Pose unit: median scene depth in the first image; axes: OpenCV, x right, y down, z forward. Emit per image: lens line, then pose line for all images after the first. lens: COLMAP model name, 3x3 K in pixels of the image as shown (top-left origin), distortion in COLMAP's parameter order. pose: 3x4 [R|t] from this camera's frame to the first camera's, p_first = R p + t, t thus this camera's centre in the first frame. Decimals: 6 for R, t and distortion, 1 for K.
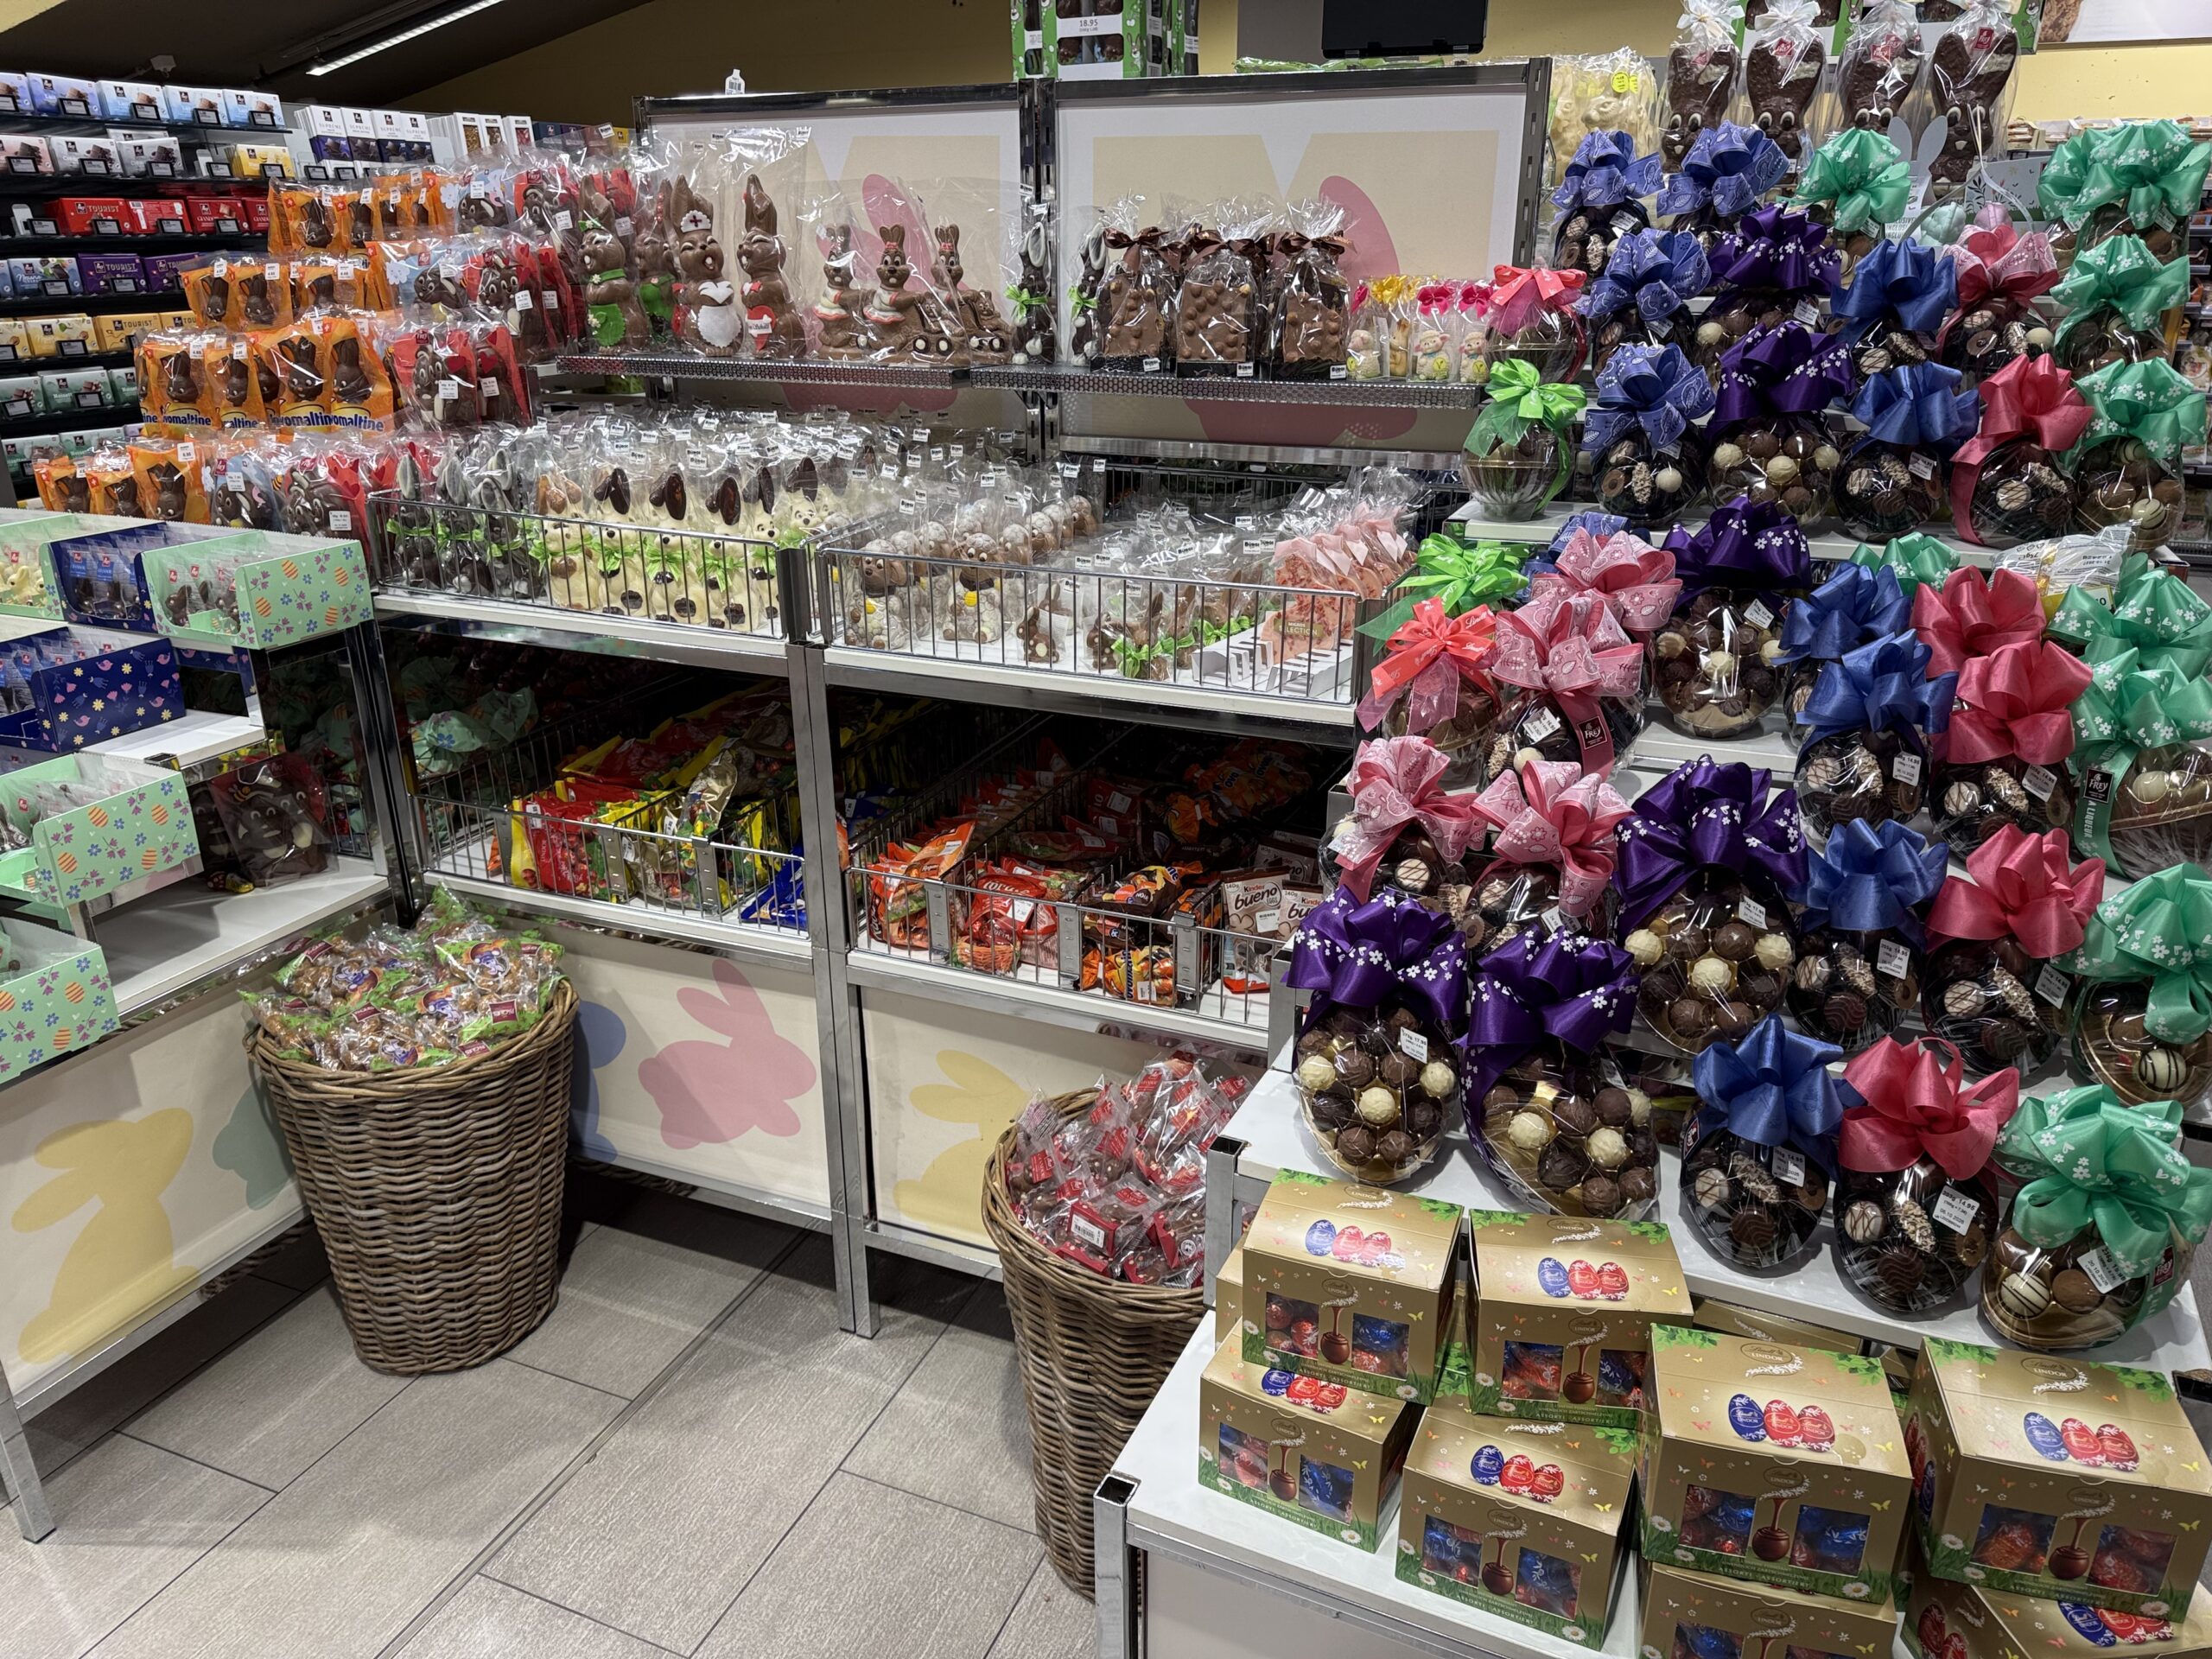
lens RADIAL K [[1561.0, 0, 1106.7], [0, 1561.0, 818.1], [0, 0, 1]] dist [0.029858, -0.036527]
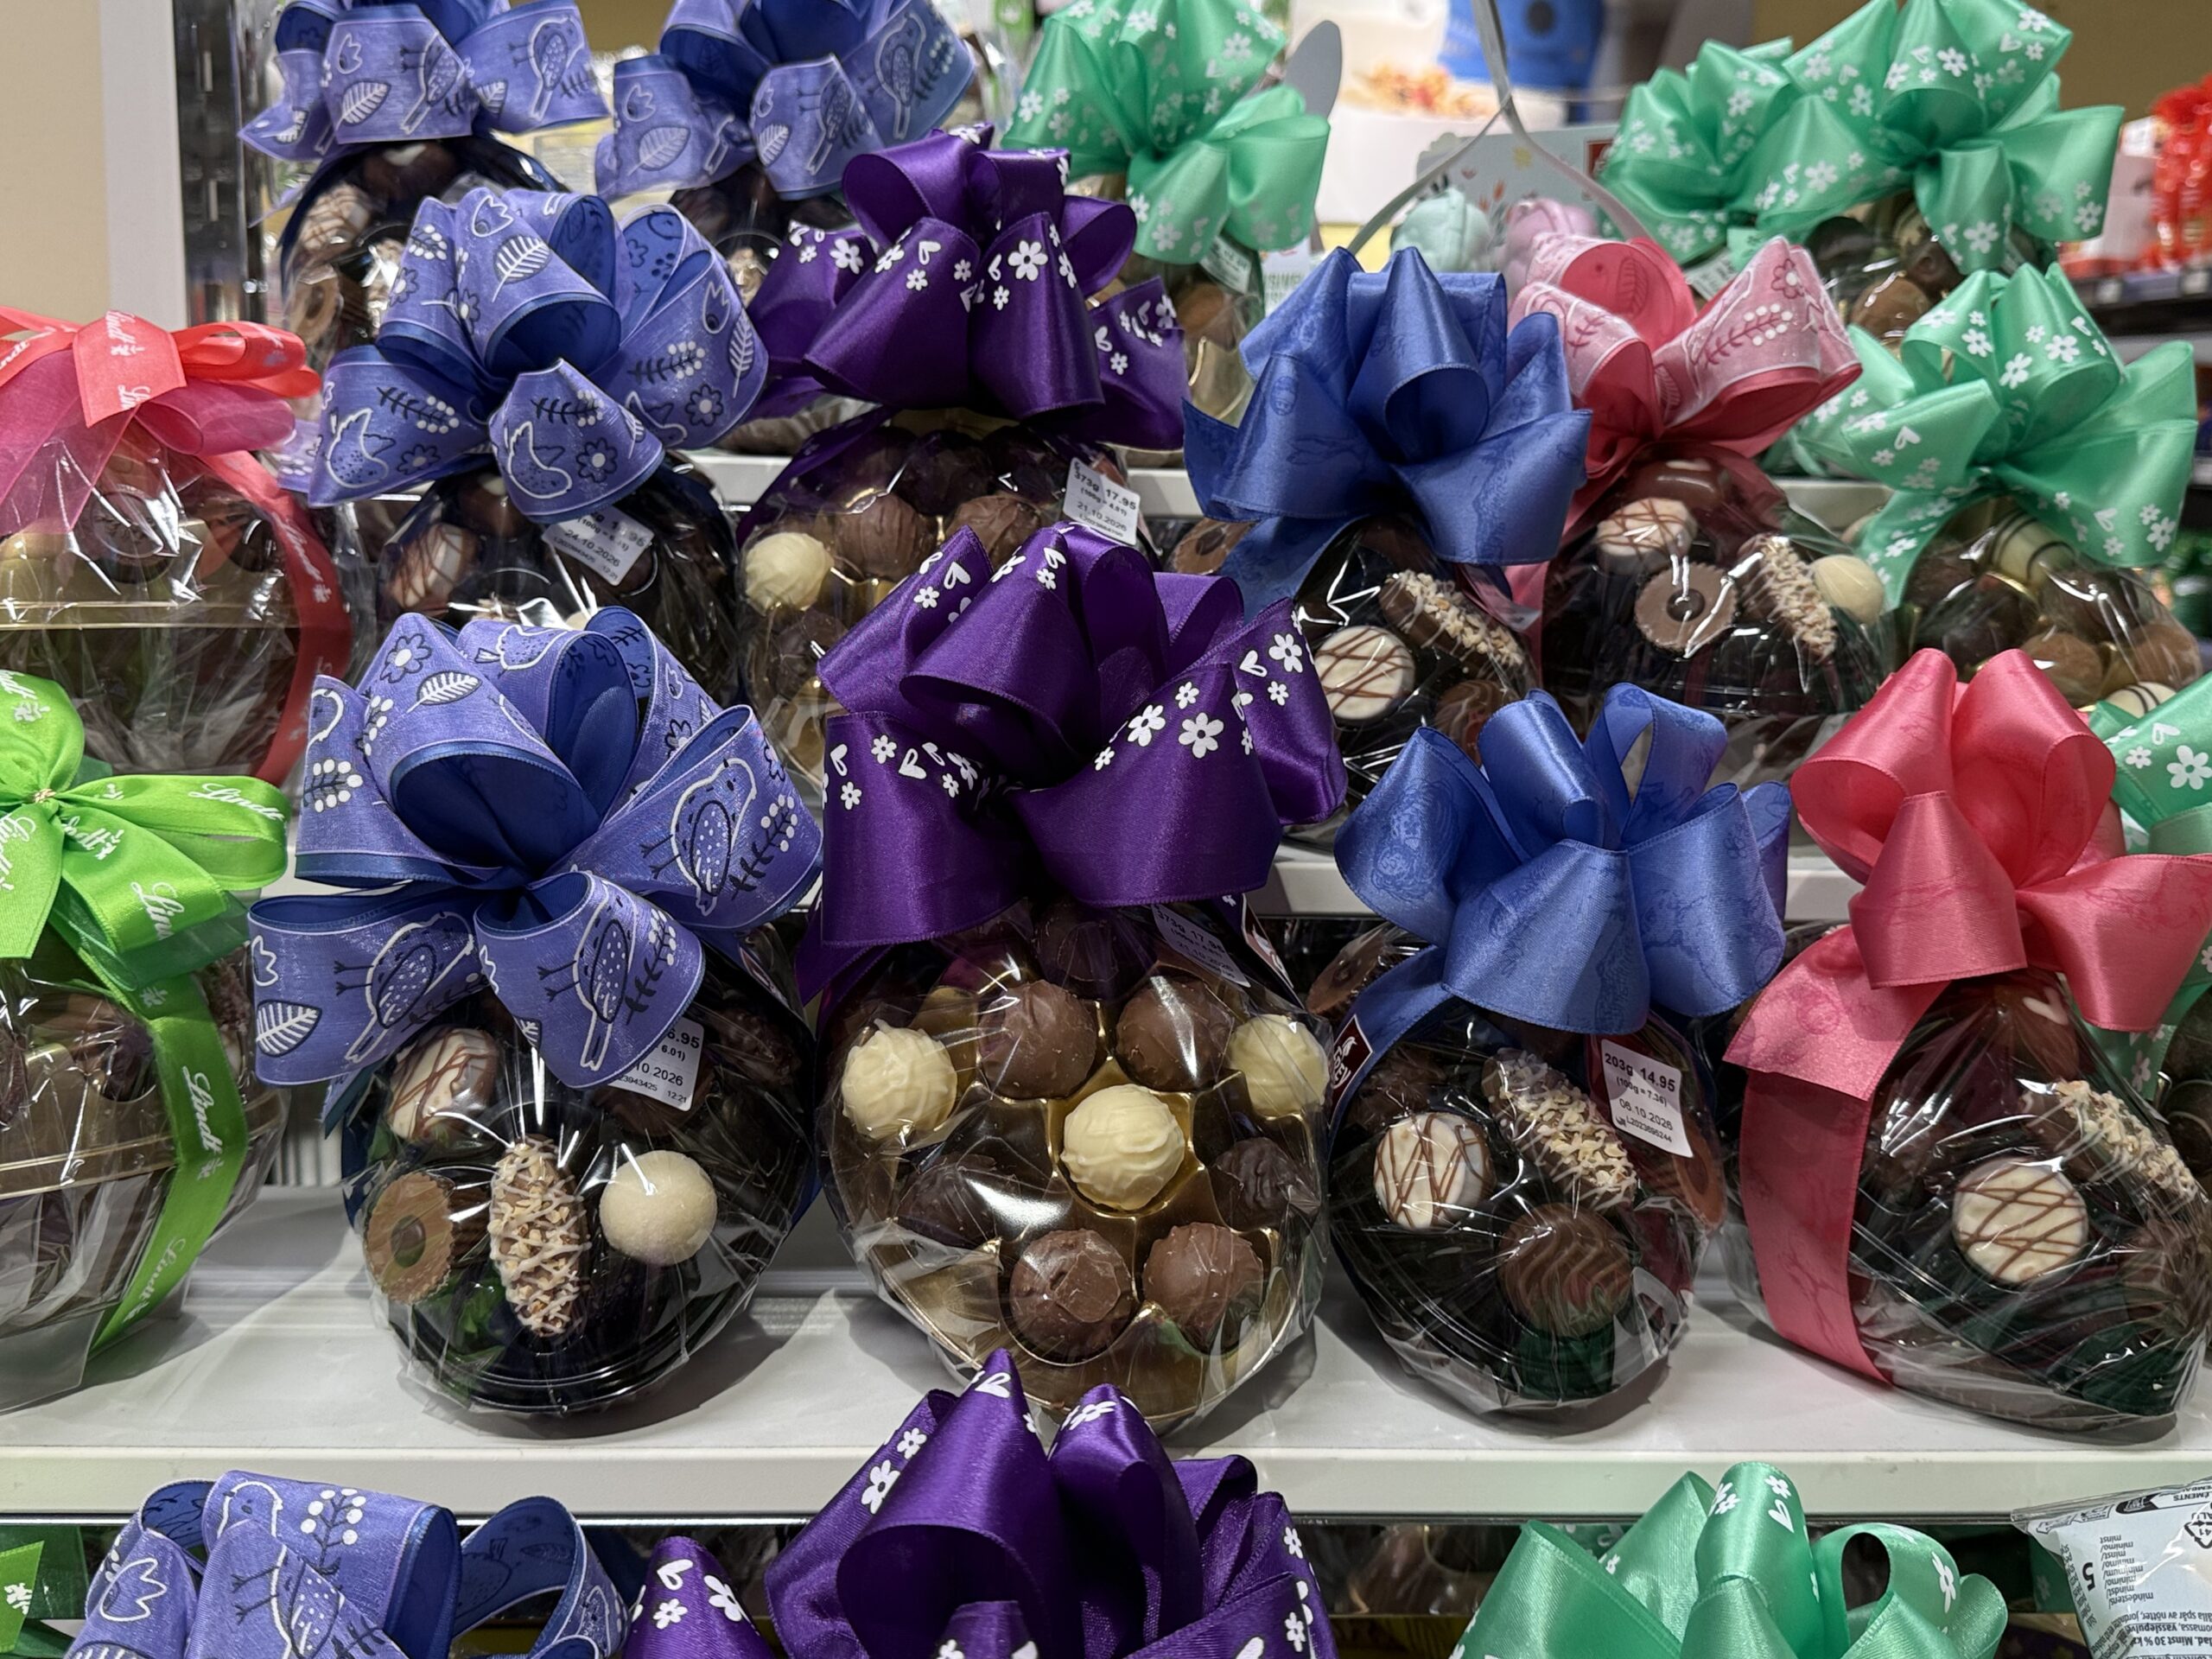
lens RADIAL K [[2002.4, 0, 1098.9], [0, 2002.4, 832.4], [0, 0, 1]] dist [0.059187, -0.000903]
pose [[0.894826, -0.052697, 0.443294, 0.290515], [0.127773, 0.981698, -0.141222, -0.219075], [-0.427739, 0.183010, 0.885182, 0.711970]]
